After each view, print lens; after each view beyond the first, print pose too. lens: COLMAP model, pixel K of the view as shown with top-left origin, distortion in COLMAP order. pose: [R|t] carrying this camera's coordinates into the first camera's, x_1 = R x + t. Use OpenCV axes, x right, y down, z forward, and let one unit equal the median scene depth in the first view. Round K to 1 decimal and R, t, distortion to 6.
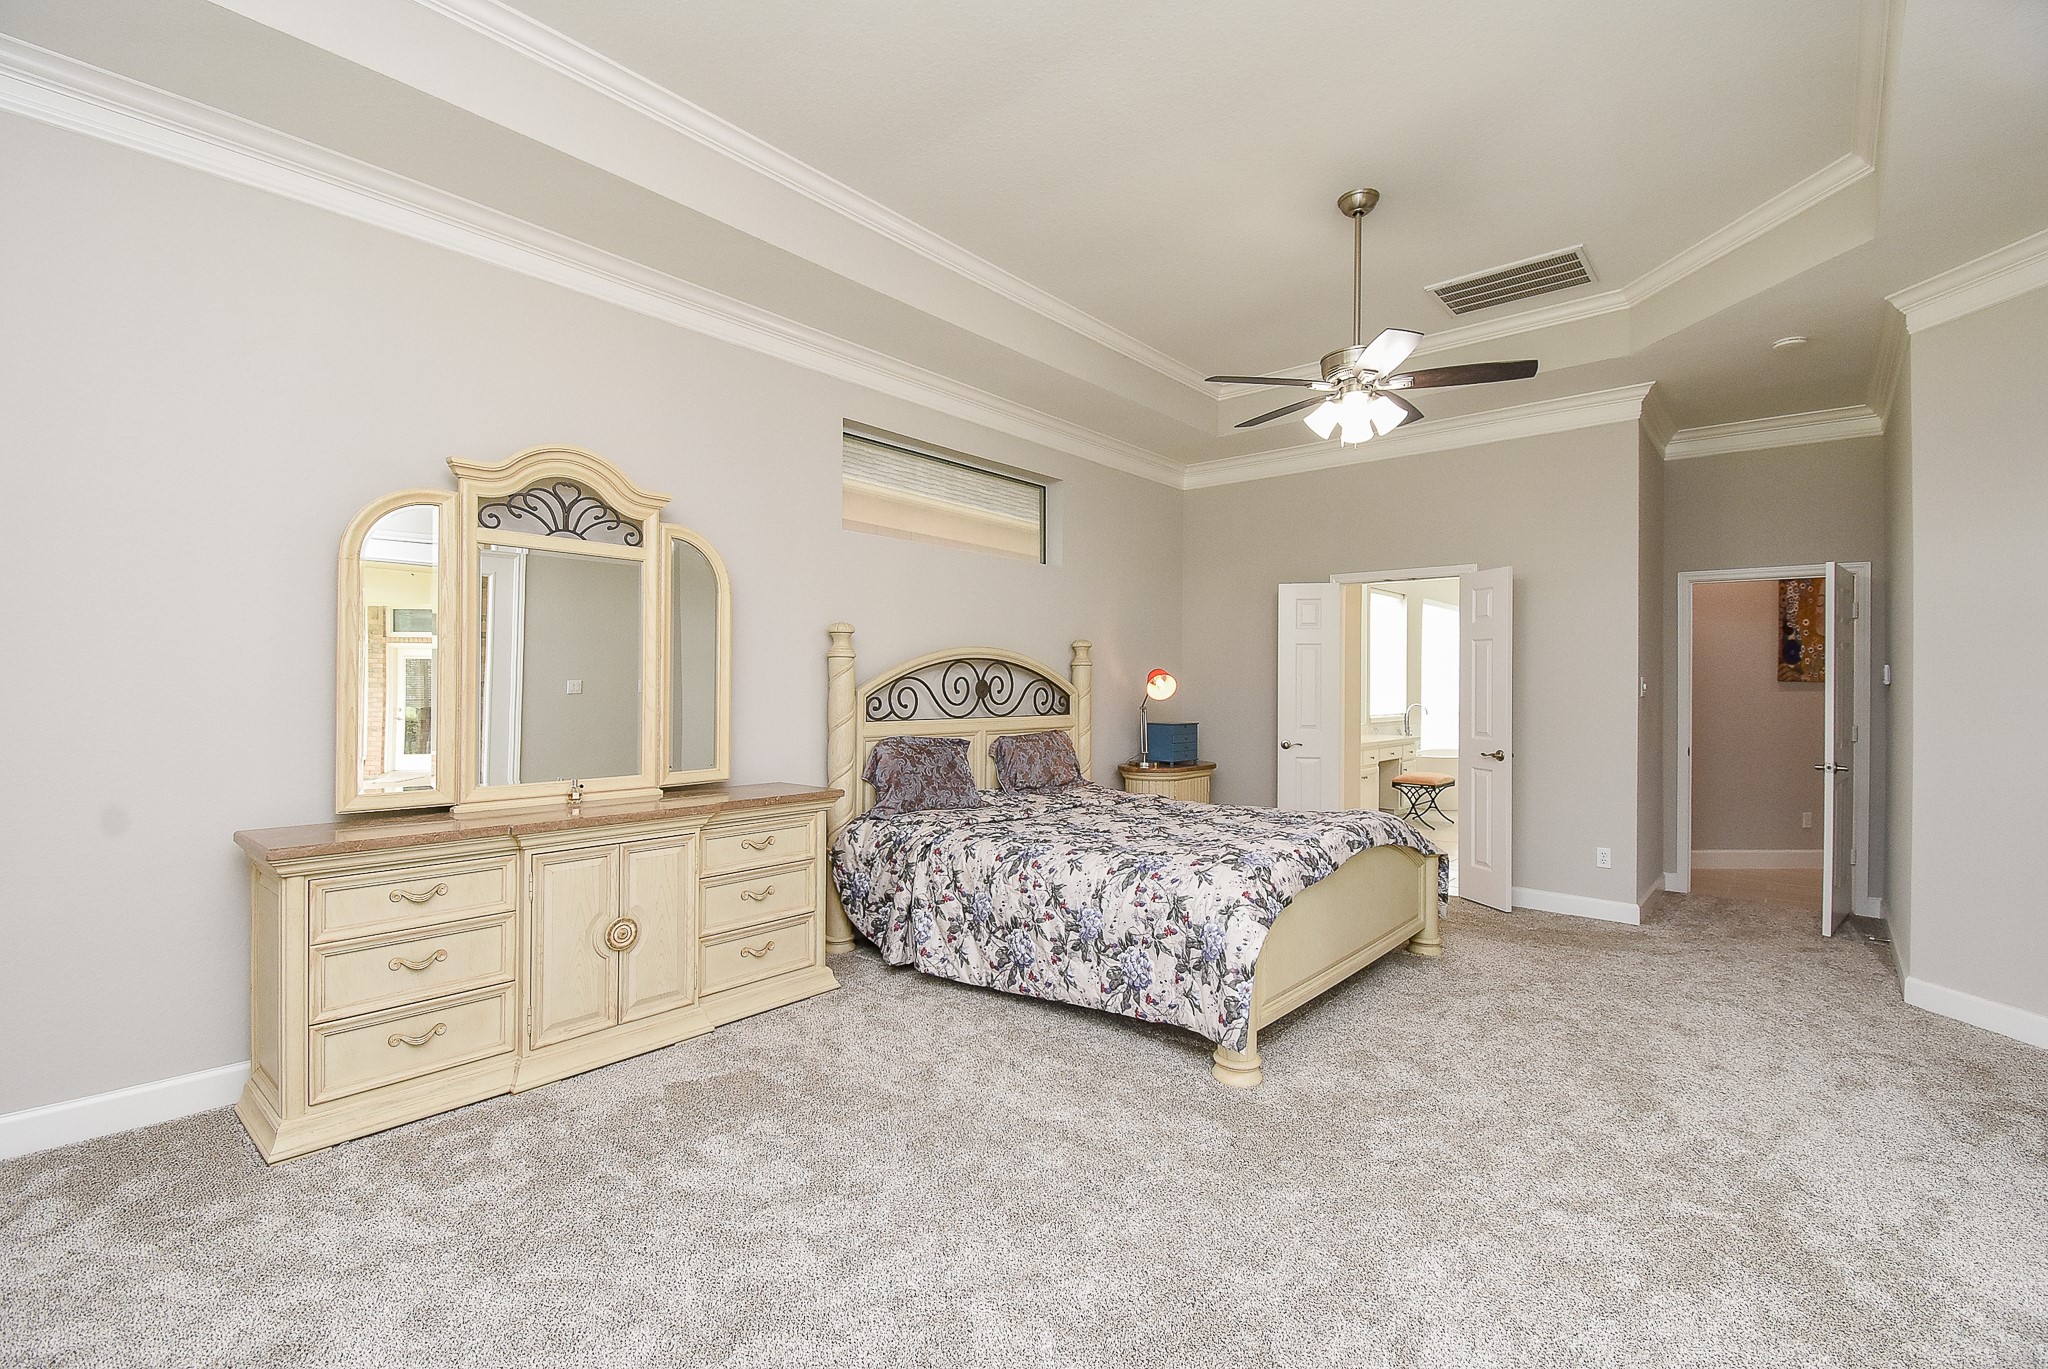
lens RADIAL K [[906.8, 0, 1027.7], [0, 906.8, 683.4], [0, 0, 1]] dist [0.032834, -0.025180]
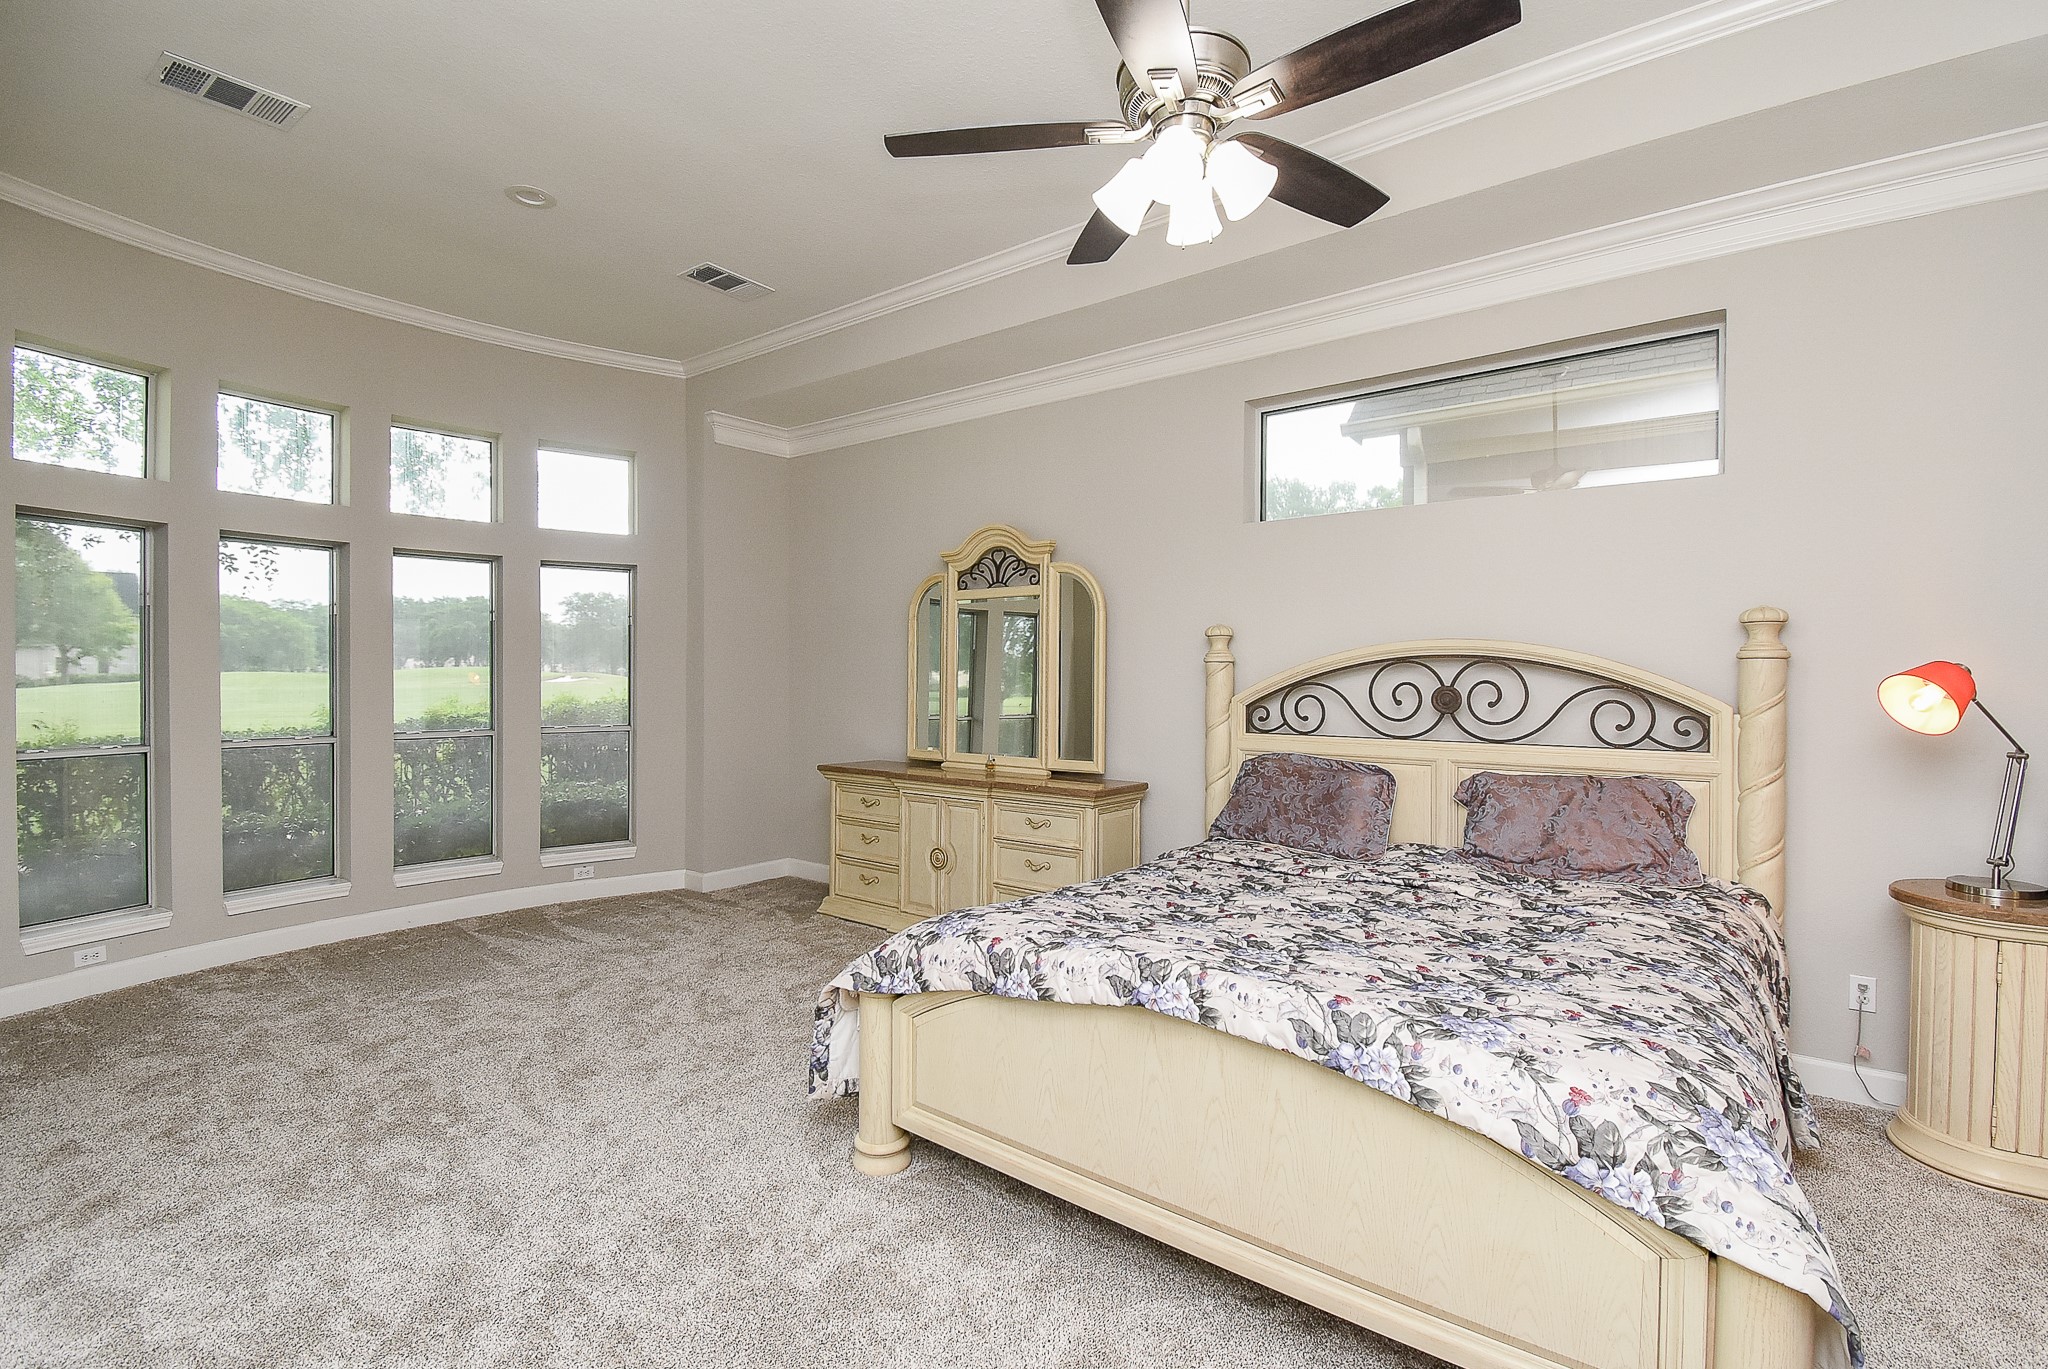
lens RADIAL K [[952.0, 0, 1024.0], [0, 952.0, 684.5], [0, 0, 1]] dist [0.000385, -0.000037]
pose [[0.046394, 0.006575, -0.998902, 0.744746], [-0.000092, 0.999978, 0.006578, -0.011908], [0.998923, -0.000213, 0.046393, 0.723739]]
